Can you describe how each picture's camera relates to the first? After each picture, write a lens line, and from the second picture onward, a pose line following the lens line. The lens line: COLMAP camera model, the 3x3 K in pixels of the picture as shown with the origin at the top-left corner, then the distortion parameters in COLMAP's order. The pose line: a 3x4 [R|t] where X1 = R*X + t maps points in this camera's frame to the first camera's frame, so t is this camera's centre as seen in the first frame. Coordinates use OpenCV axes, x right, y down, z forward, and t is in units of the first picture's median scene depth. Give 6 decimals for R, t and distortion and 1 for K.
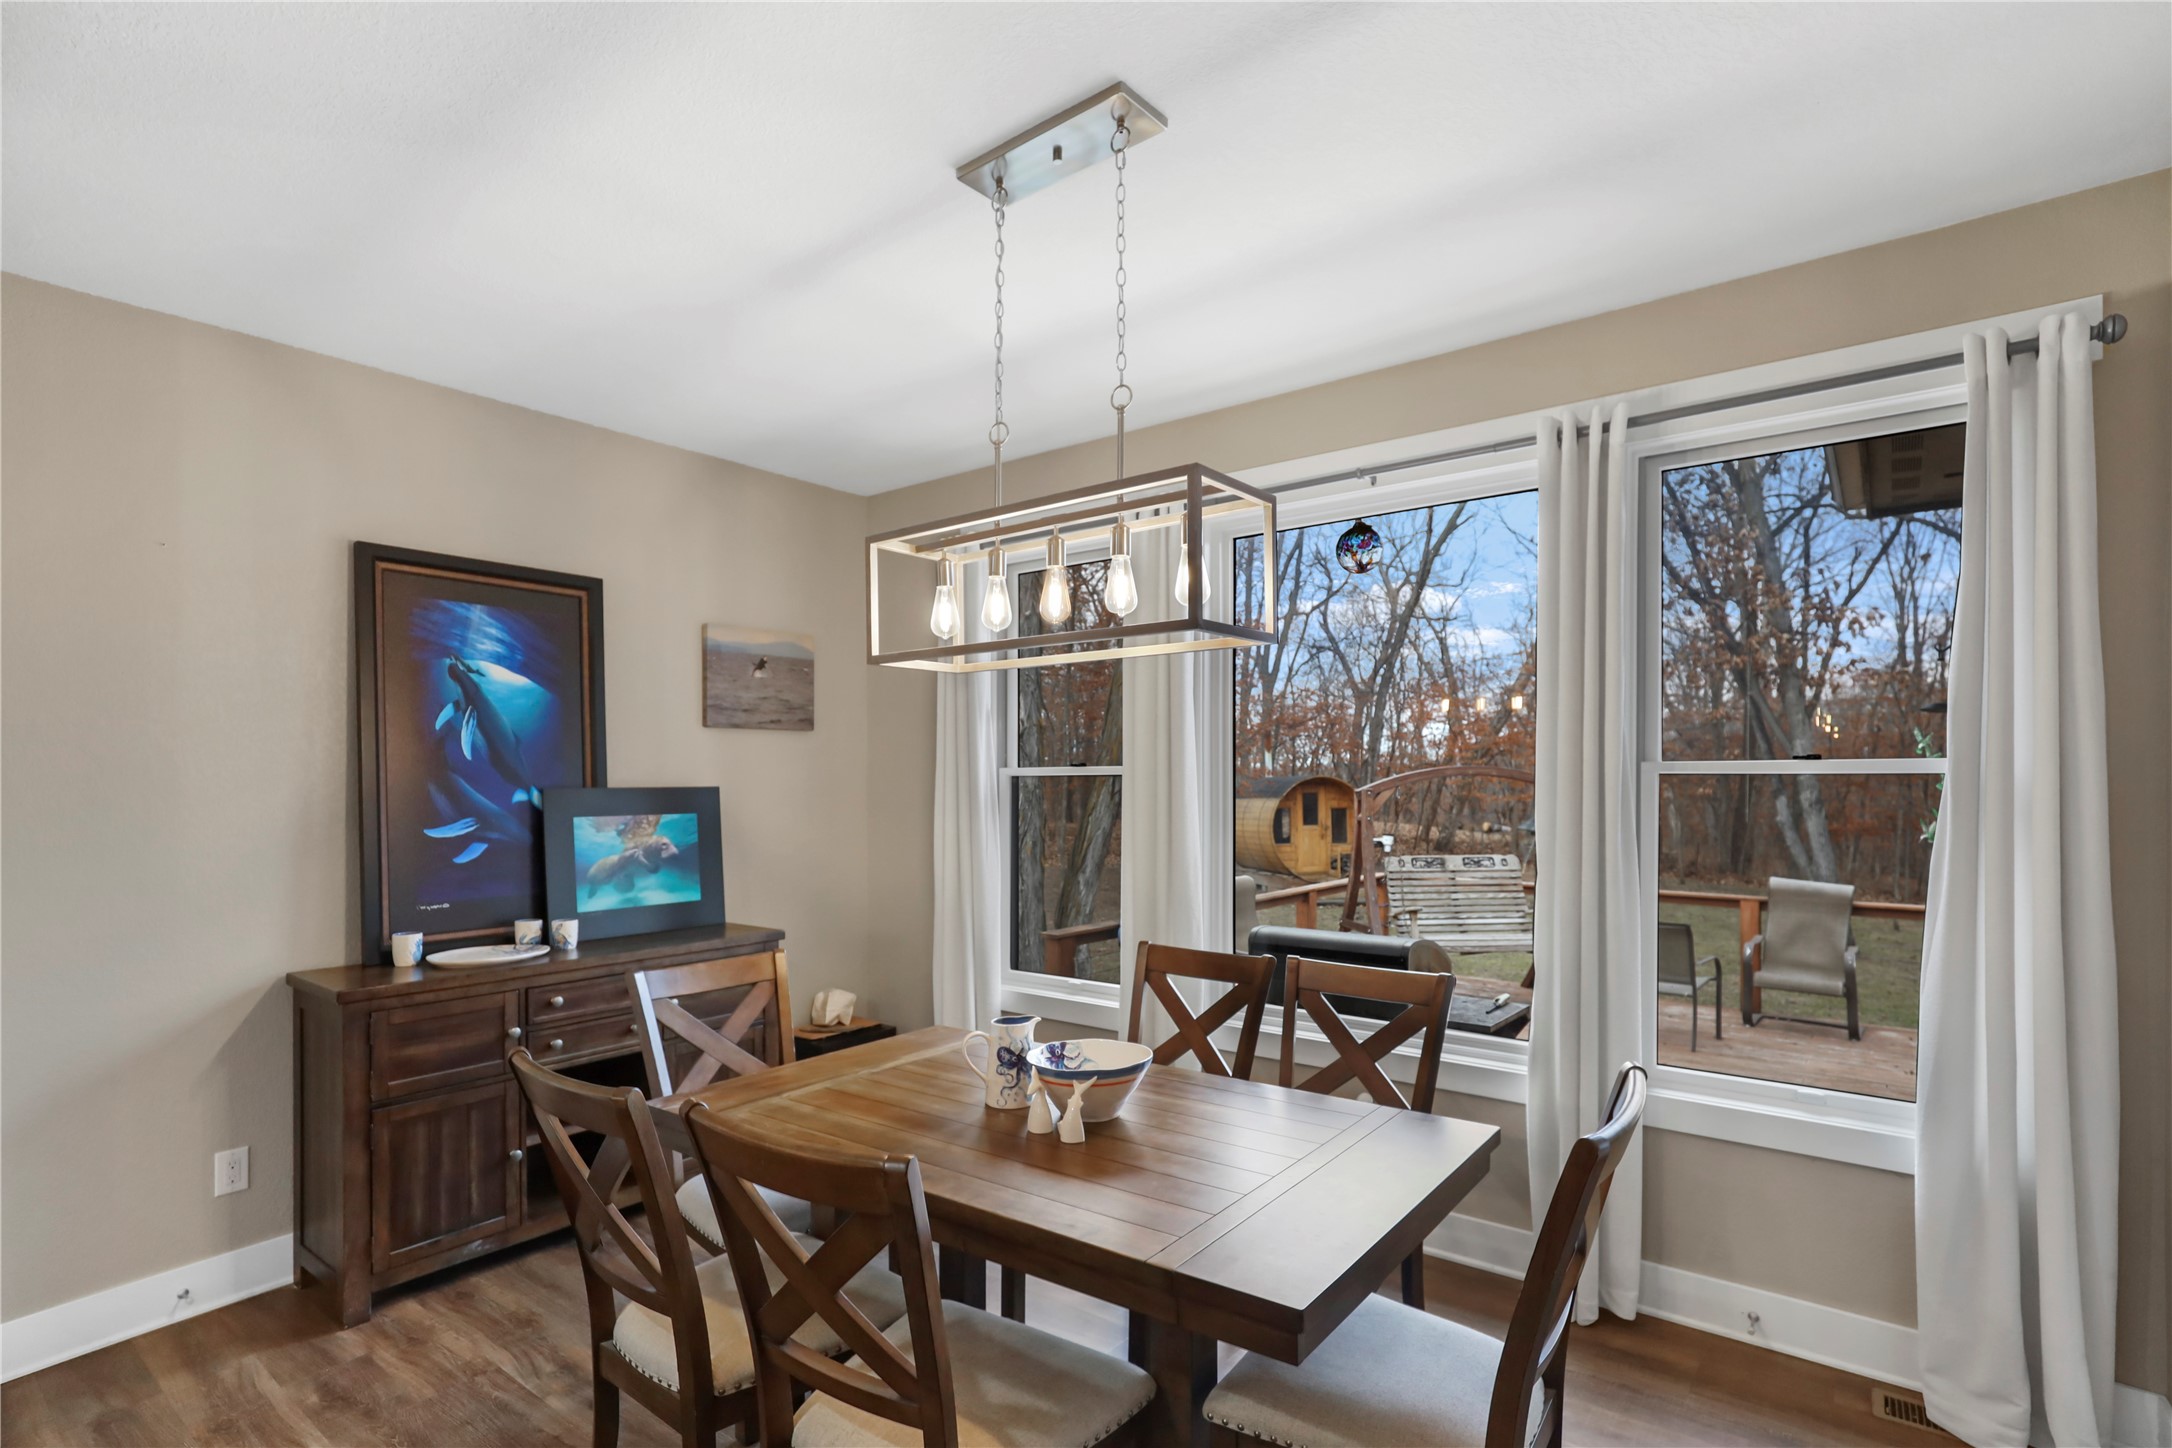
lens RADIAL K [[1052.0, 0, 1108.4], [0, 1052.0, 802.9], [0, 0, 1]] dist [-0.001454, -0.056143]
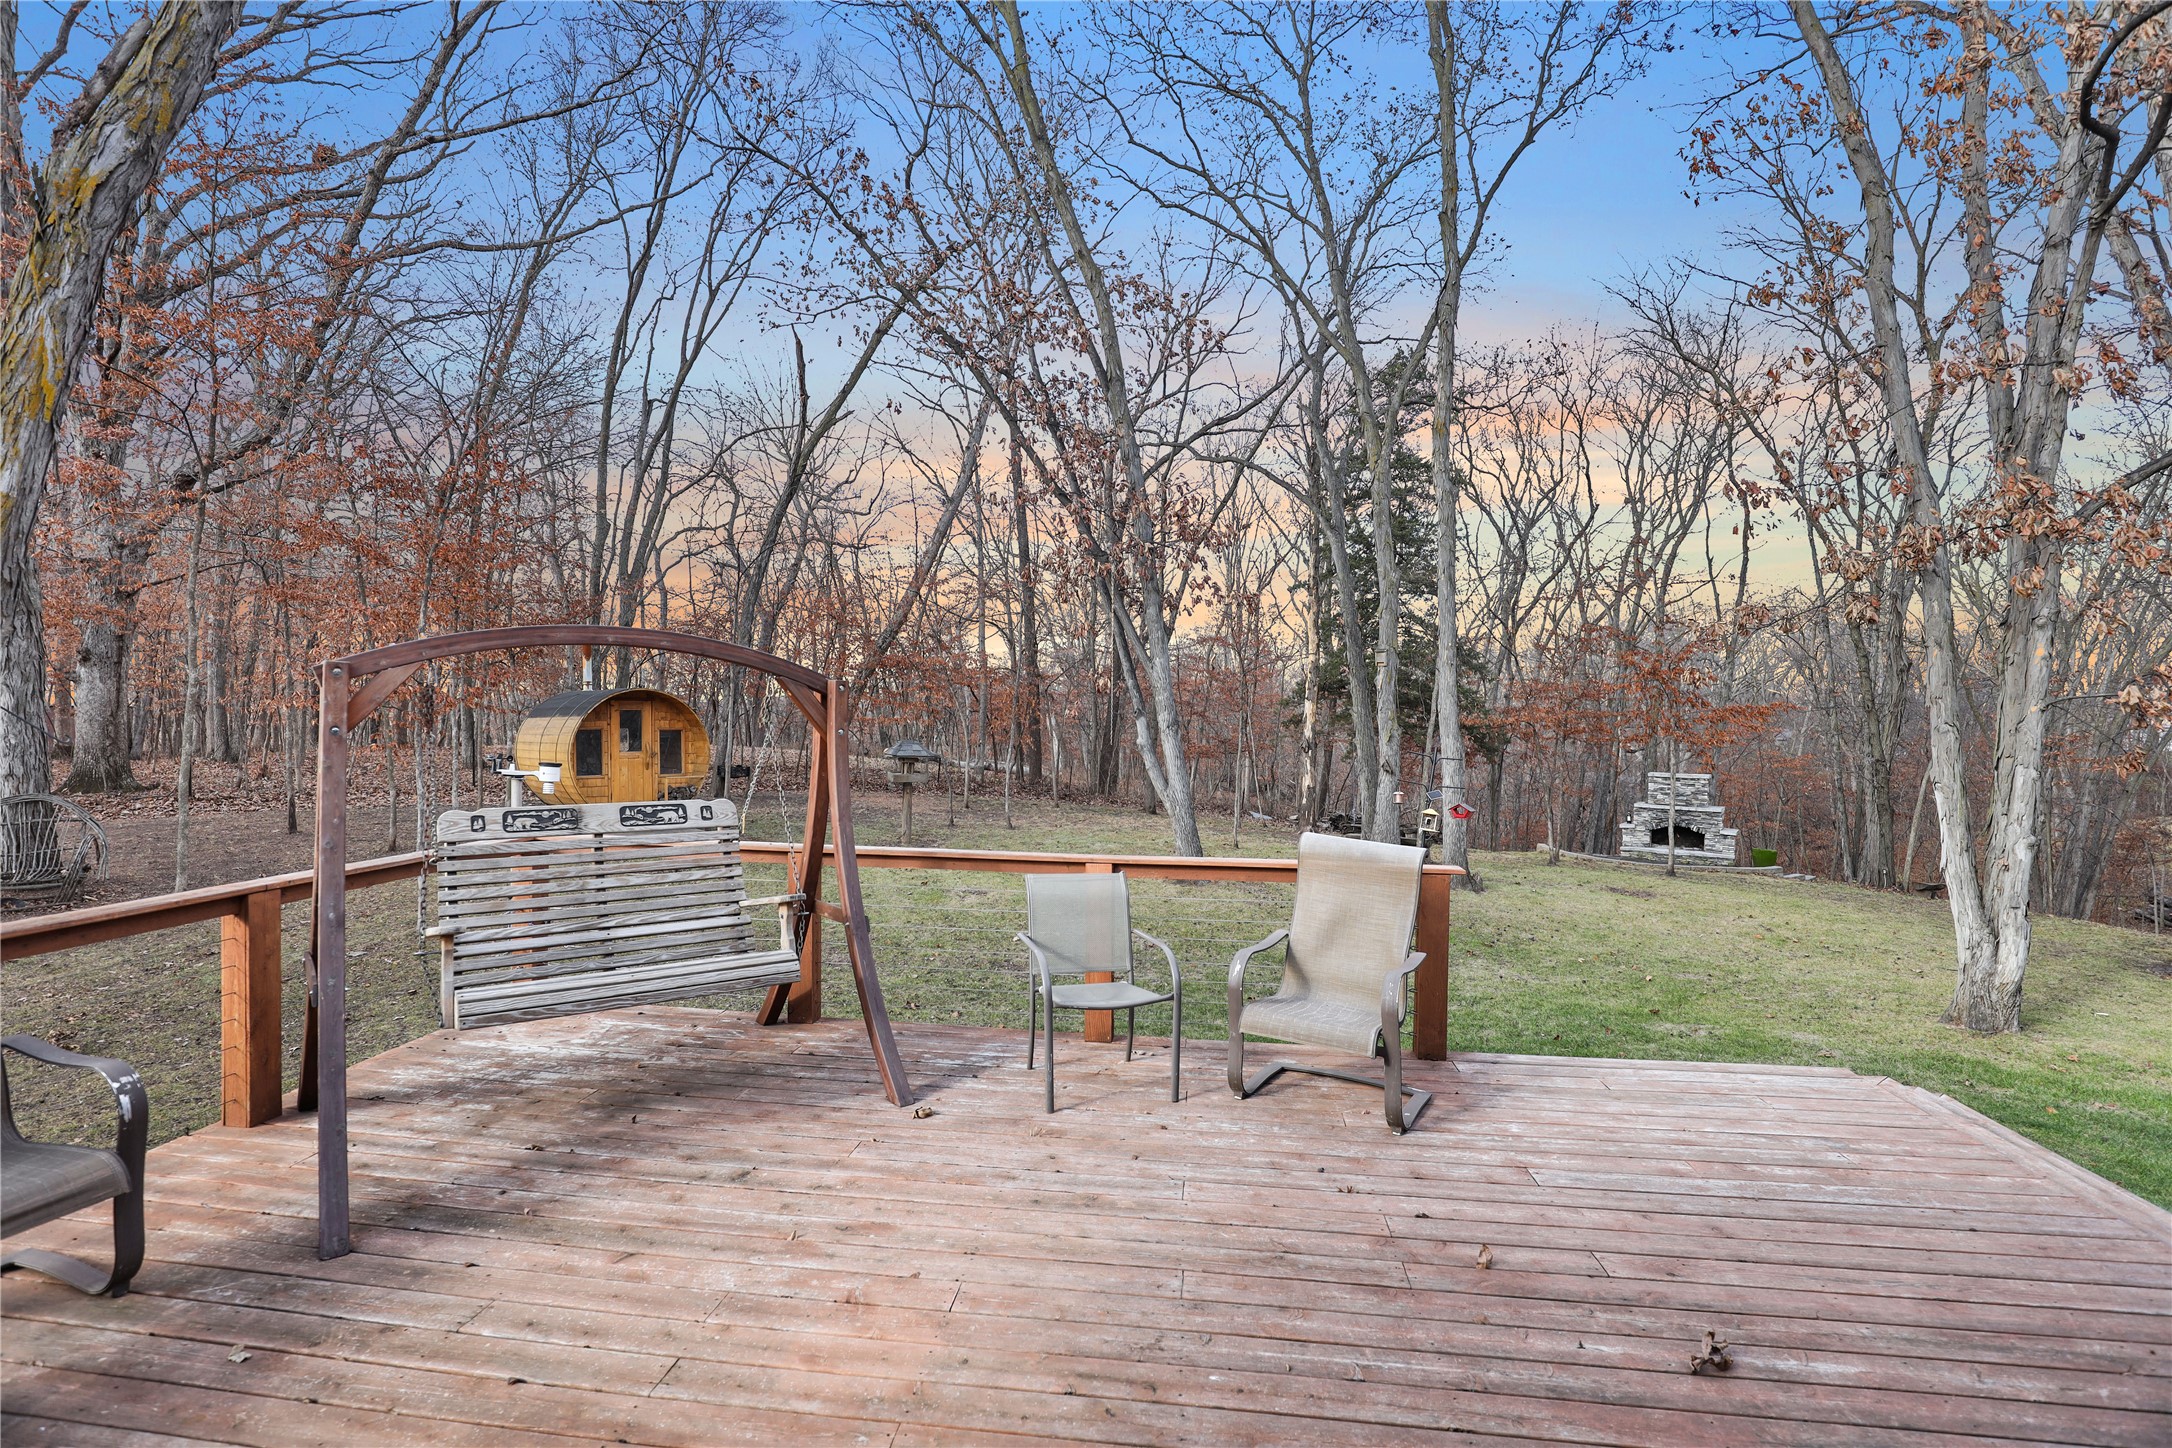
lens RADIAL K [[996.6, 0, 1086.0], [0, 996.6, 724.0], [0, 0, 1]] dist [-0.000487, -0.000038]
pose [[0.865703, 0.006338, 0.500518, 0.121689], [-0.002642, 0.999964, -0.008093, 0.006405], [-0.500551, 0.005684, 0.865688, 0.197786]]
